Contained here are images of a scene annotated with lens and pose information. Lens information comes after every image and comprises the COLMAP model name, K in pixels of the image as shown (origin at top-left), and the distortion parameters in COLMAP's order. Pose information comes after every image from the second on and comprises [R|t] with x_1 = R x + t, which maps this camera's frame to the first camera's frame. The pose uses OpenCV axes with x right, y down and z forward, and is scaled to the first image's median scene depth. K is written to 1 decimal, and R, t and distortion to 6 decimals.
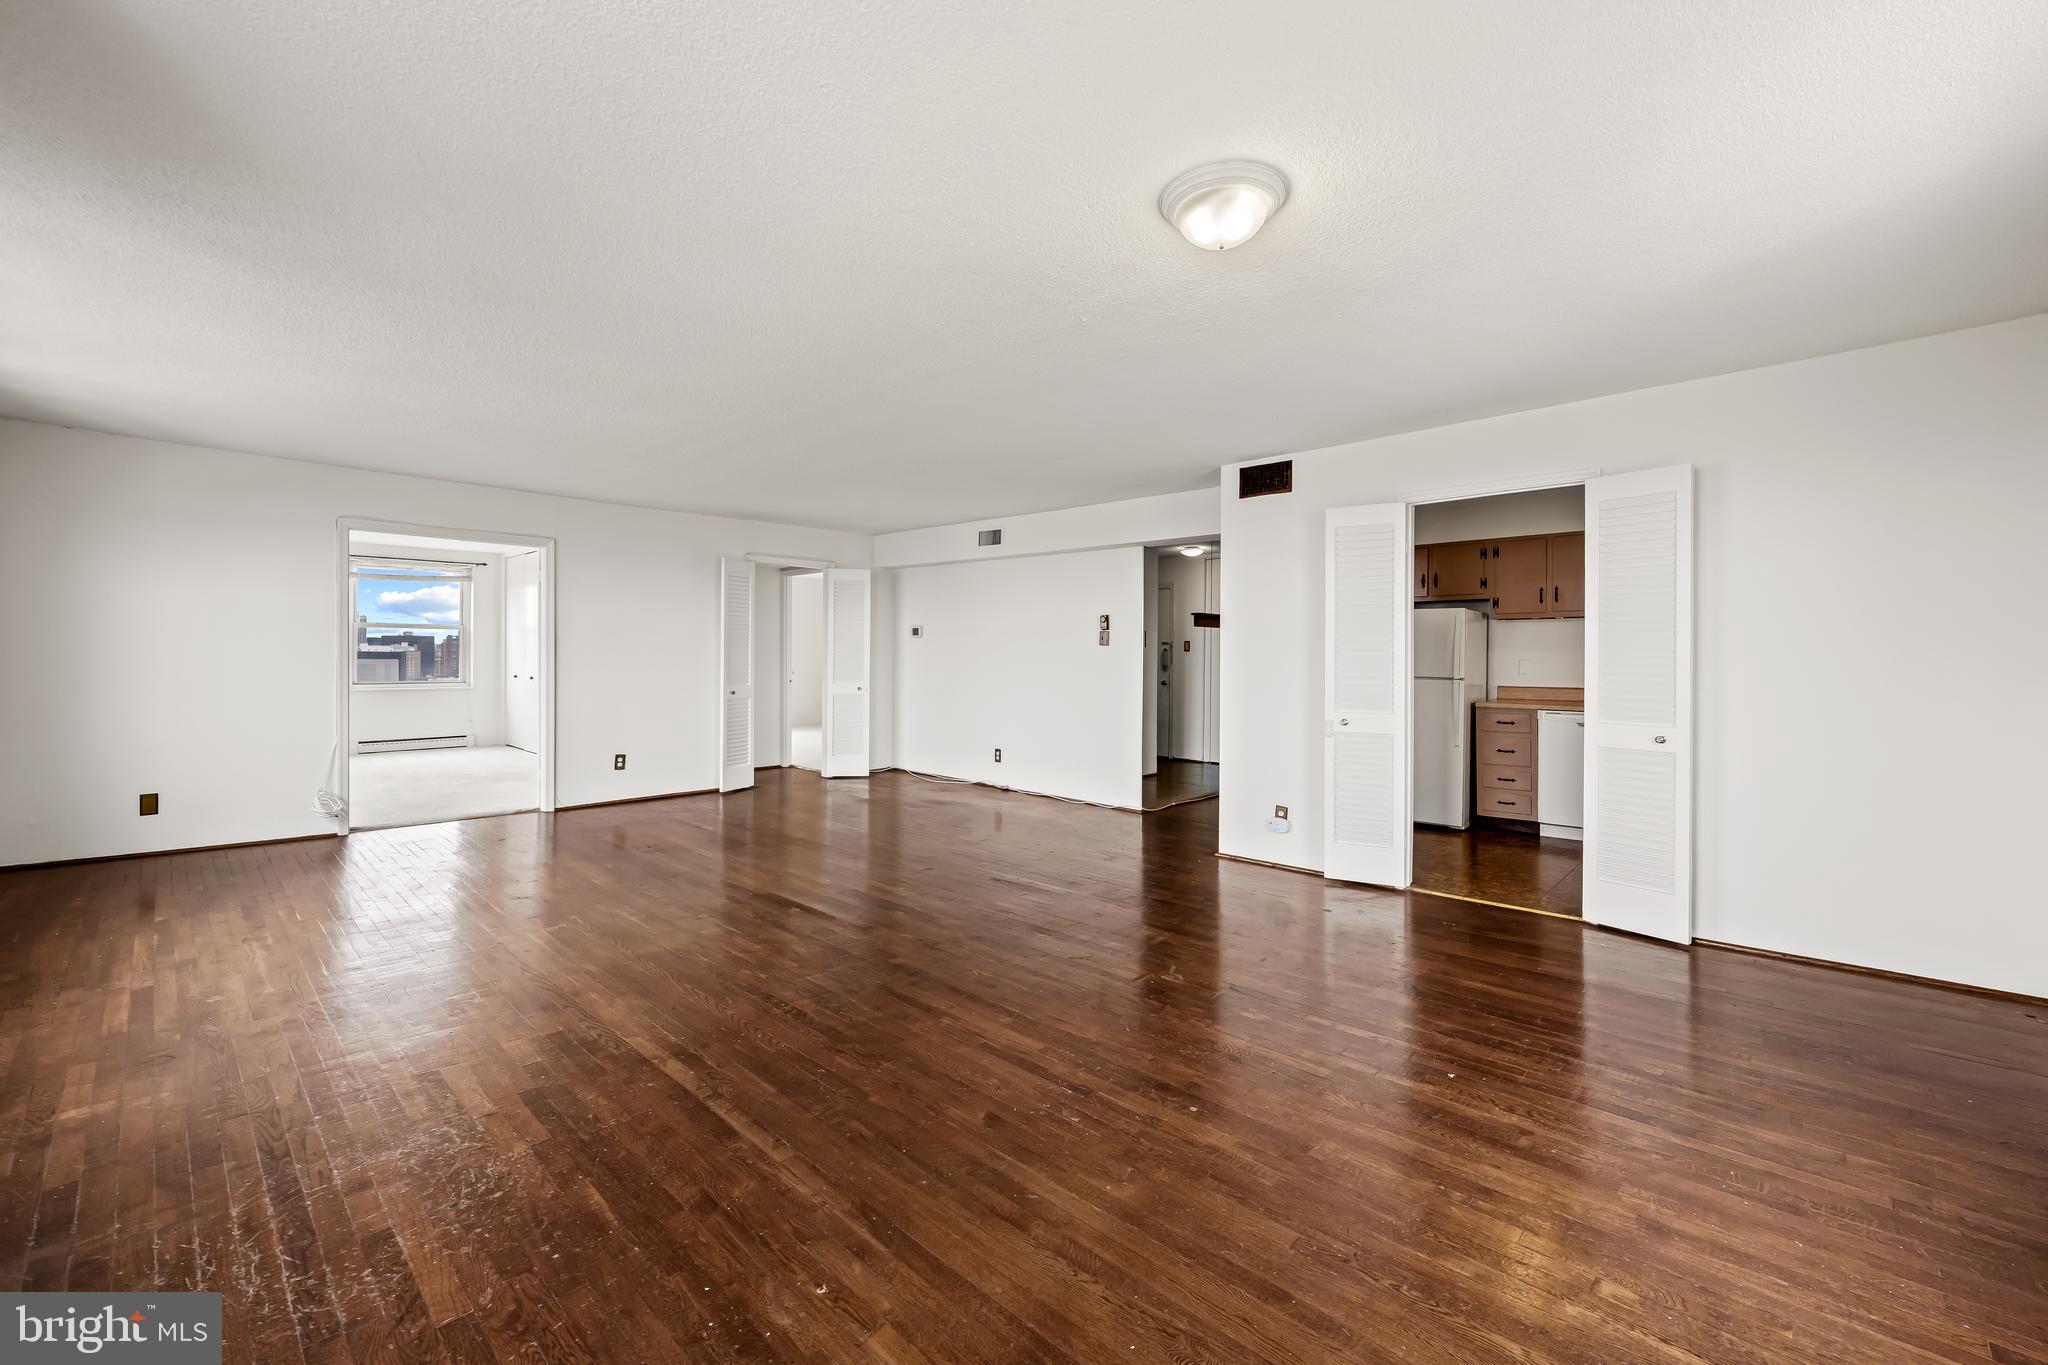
lens RADIAL K [[831.9, 0, 1015.3], [0, 831.9, 654.1], [0, 0, 1]] dist [-0.003142, 0.000240]
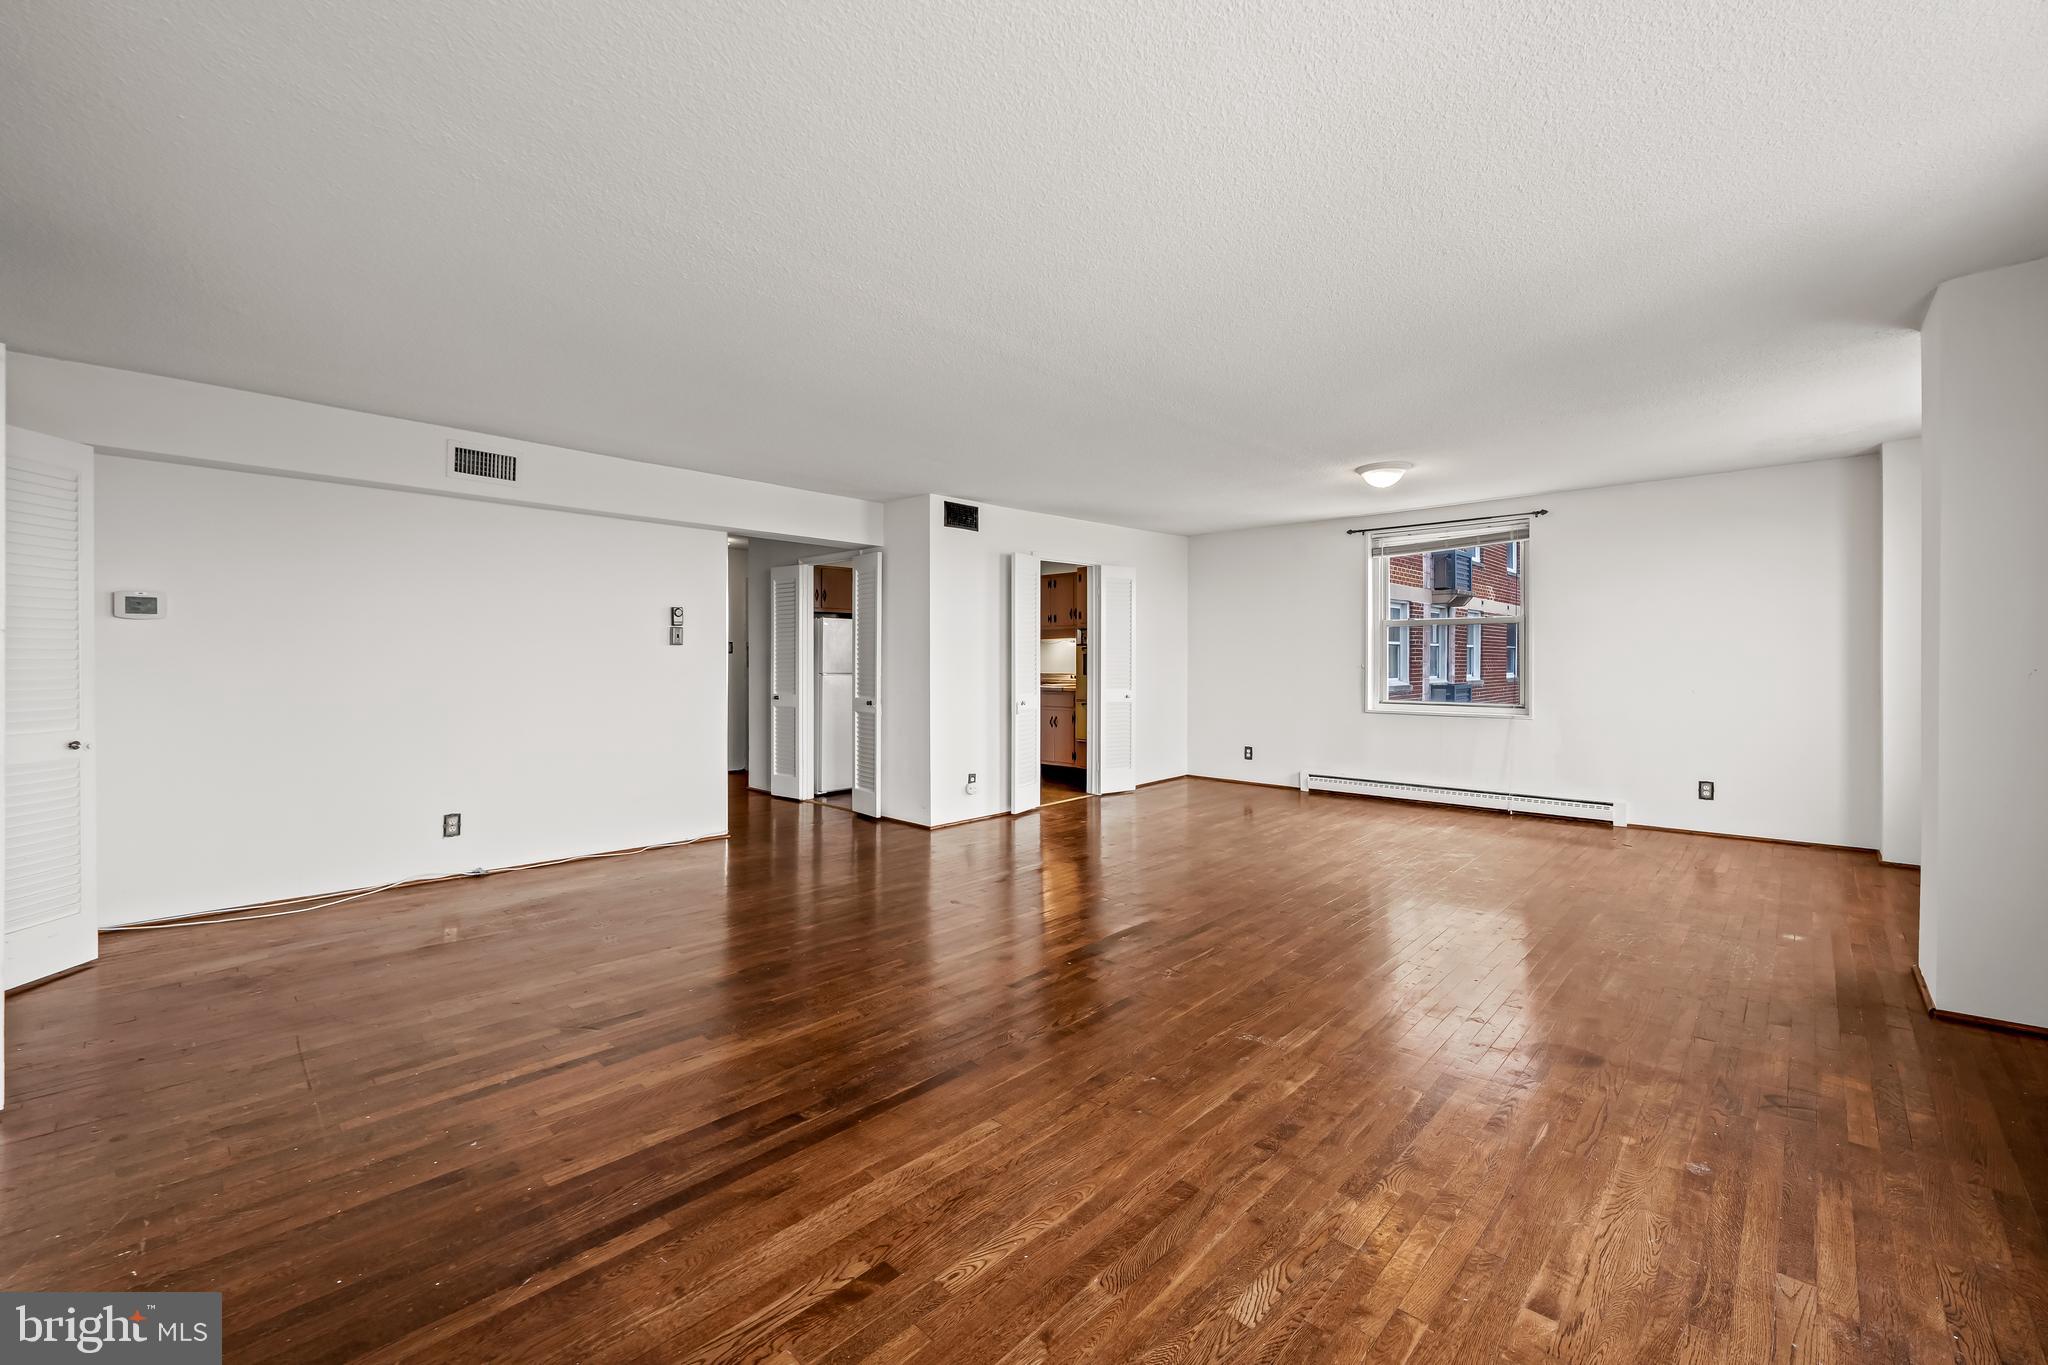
lens RADIAL K [[827.0, 0, 1032.3], [0, 827.0, 660.9], [0, 0, 1]] dist [-0.013978, 0.003097]
pose [[-0.006408, -0.009098, 0.999938, -0.877503], [-0.000838, 0.999958, 0.009093, -0.003254], [-0.999979, -0.000780, -0.006415, 0.835321]]
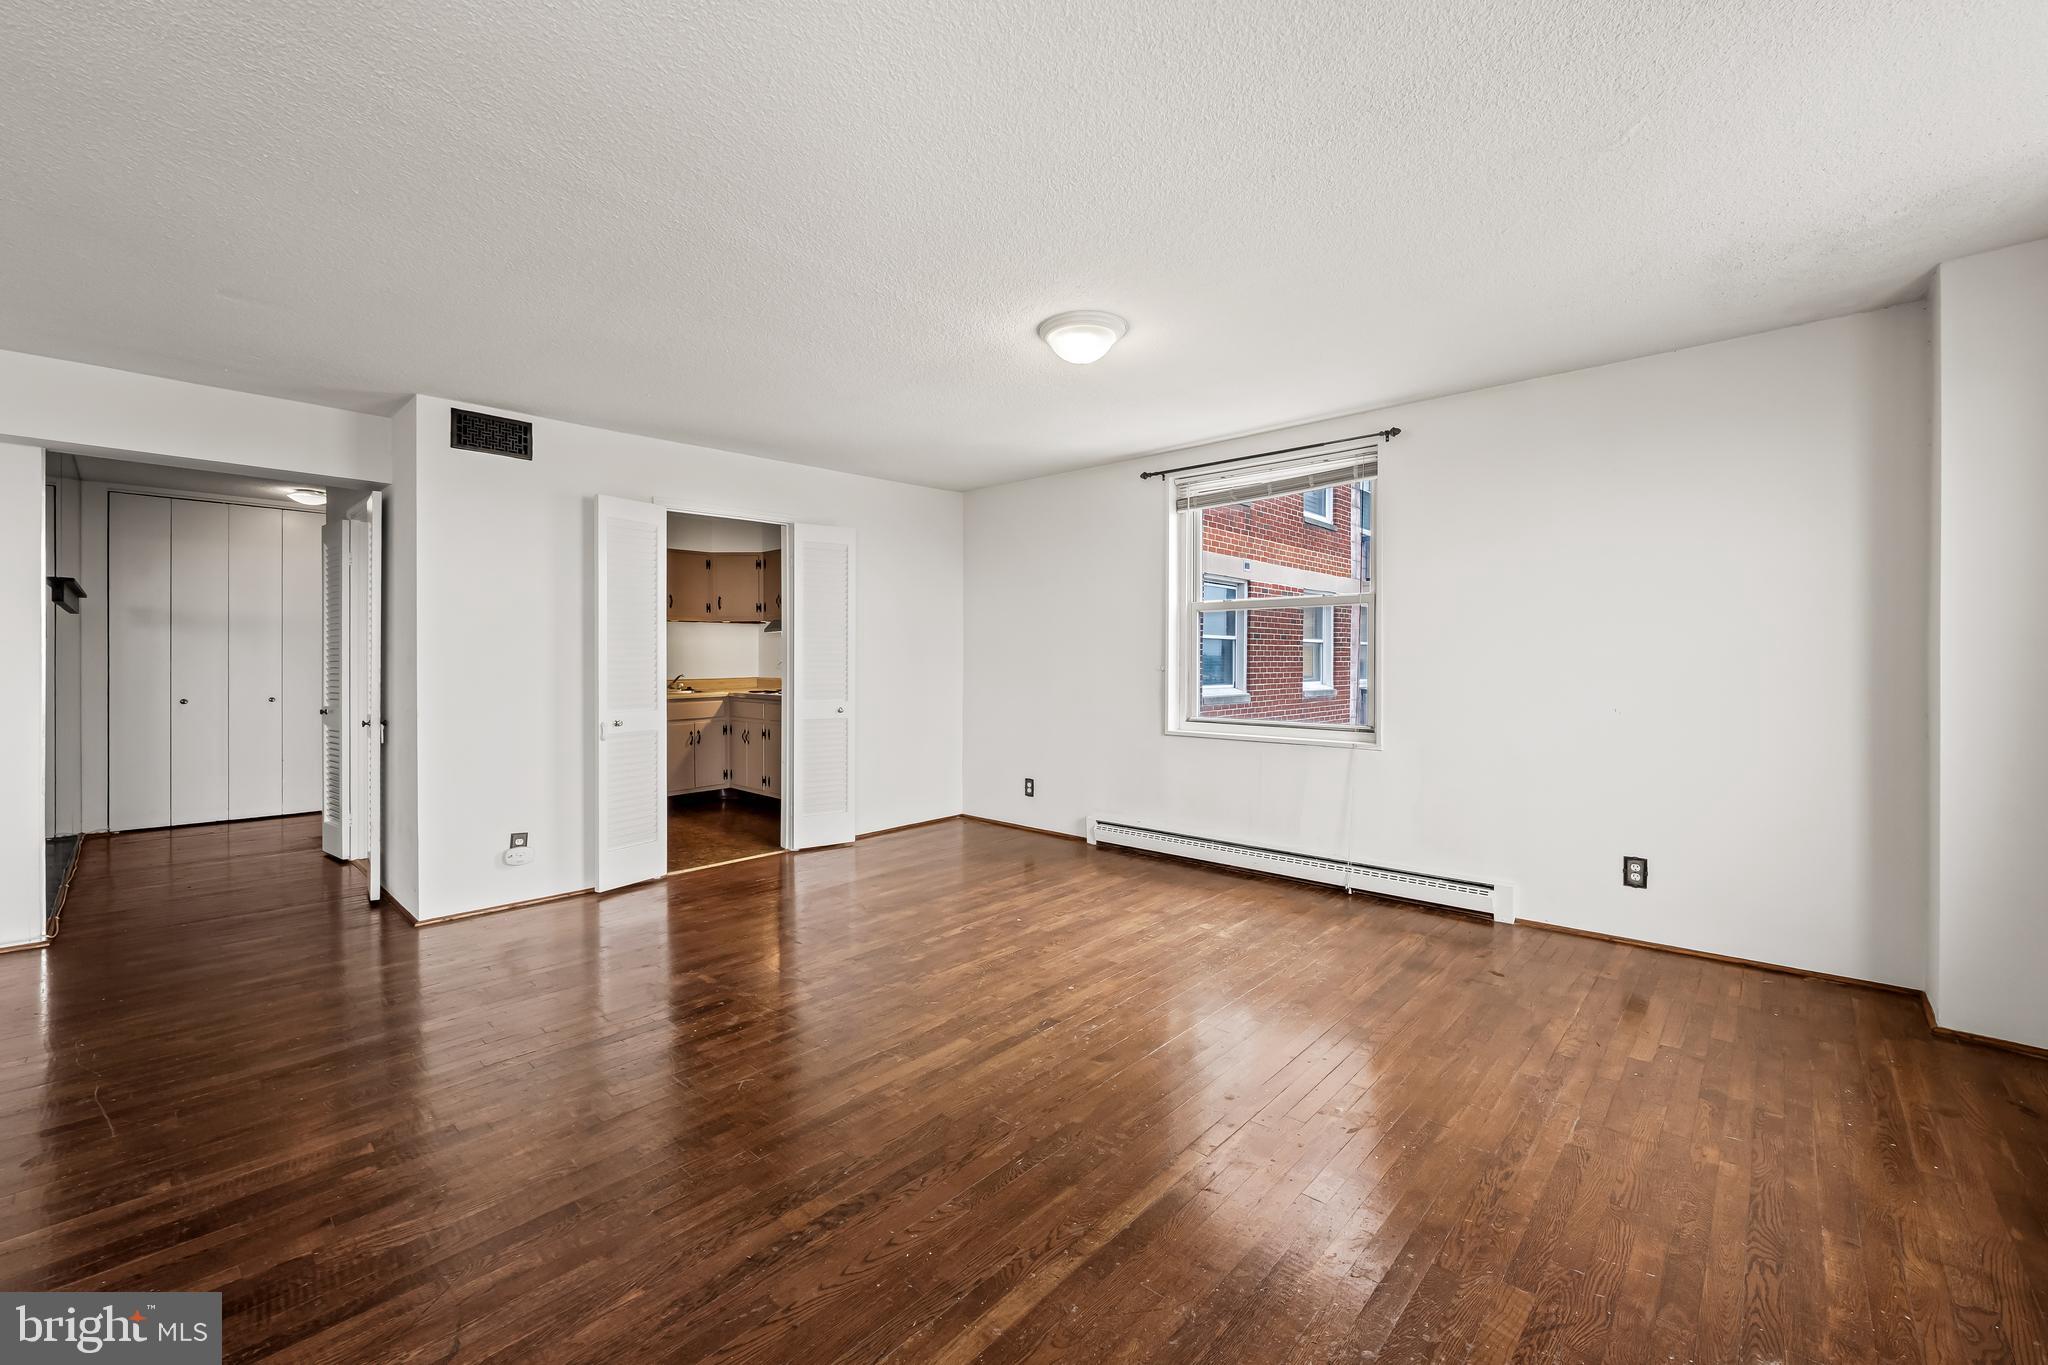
lens RADIAL K [[827.0, 0, 1032.3], [0, 827.0, 660.9], [0, 0, 1]] dist [-0.013978, 0.003097]
pose [[-0.022756, -0.009039, 0.999700, -0.472302], [-0.003183, 0.999955, 0.008969, 0.000802], [-0.999736, -0.002978, -0.022784, 0.458979]]
